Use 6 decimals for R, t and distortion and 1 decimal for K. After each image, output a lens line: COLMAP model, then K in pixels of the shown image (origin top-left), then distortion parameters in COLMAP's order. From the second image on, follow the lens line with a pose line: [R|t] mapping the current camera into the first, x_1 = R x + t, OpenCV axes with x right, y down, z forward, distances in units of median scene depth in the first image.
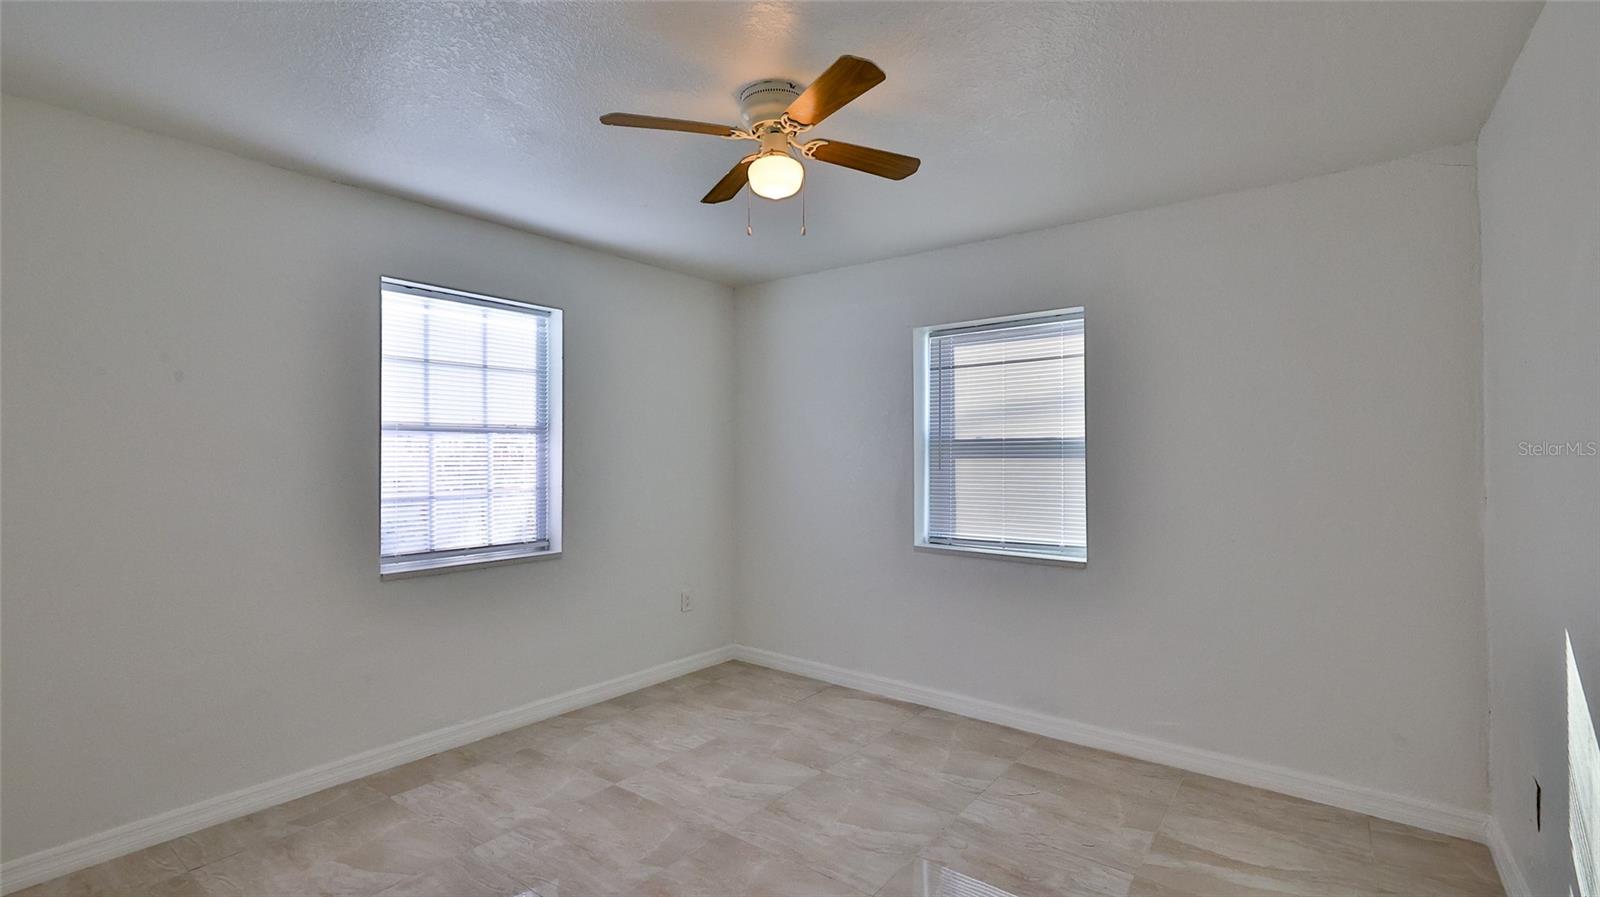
lens RADIAL K [[706.1, 0, 792.5], [0, 706.1, 447.1], [0, 0, 1]] dist [0.003142, 0.000616]
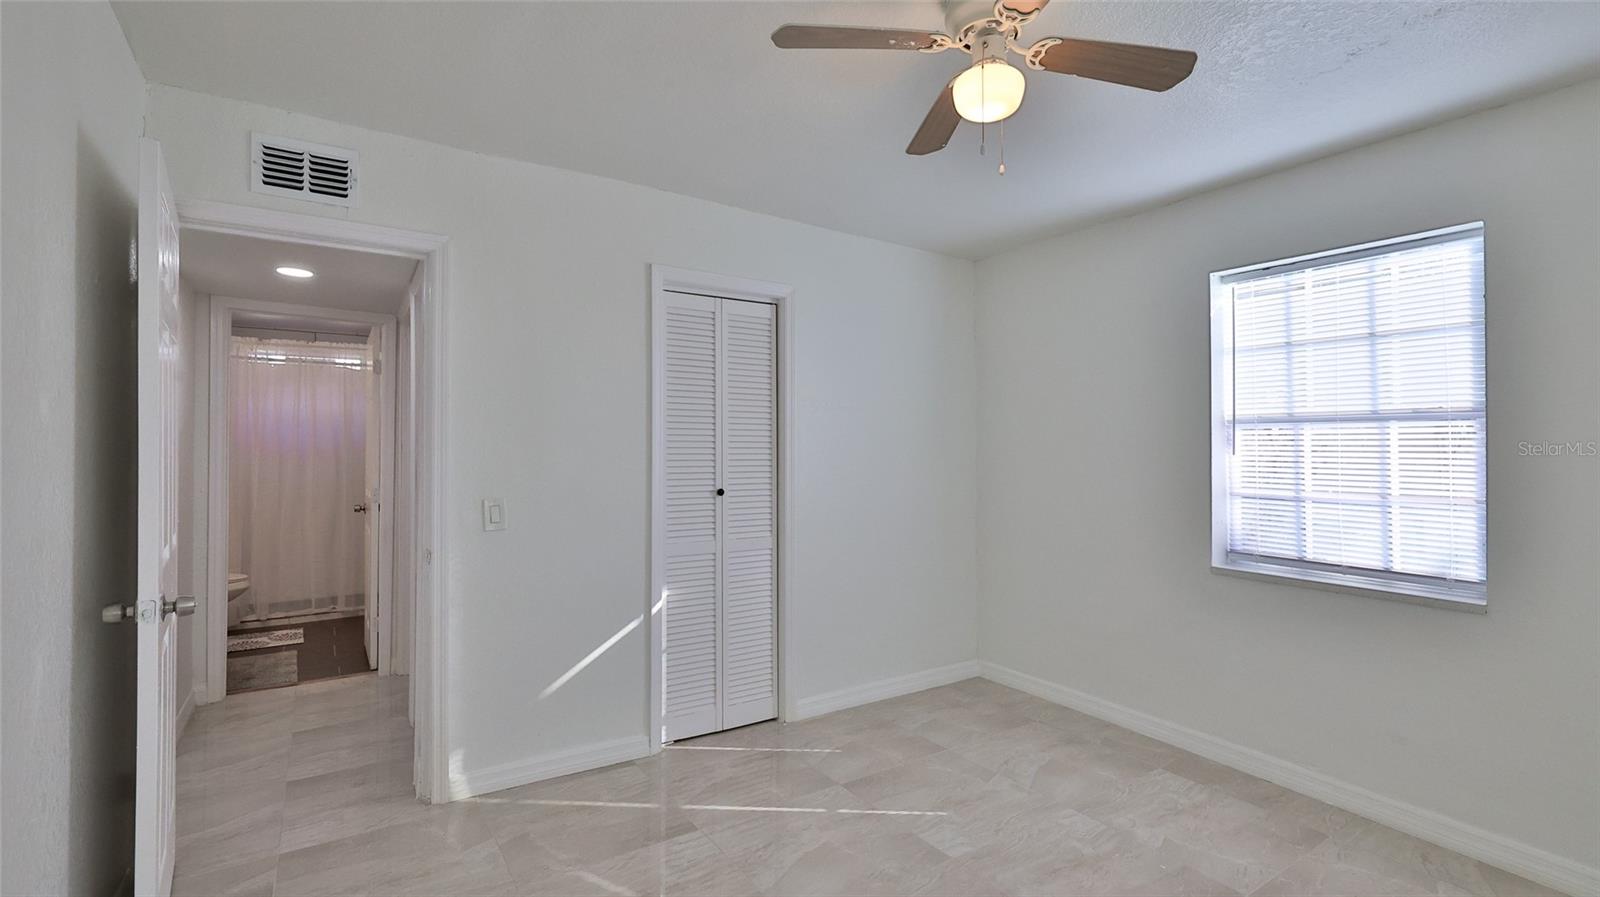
lens RADIAL K [[706.1, 0, 792.5], [0, 706.1, 447.1], [0, 0, 1]] dist [0.003142, 0.000616]
pose [[-0.330062, -0.003537, -0.943953, 0.565418], [0.002700, 0.999985, -0.004691, 0.011275], [0.943956, -0.004097, -0.330047, 0.749224]]
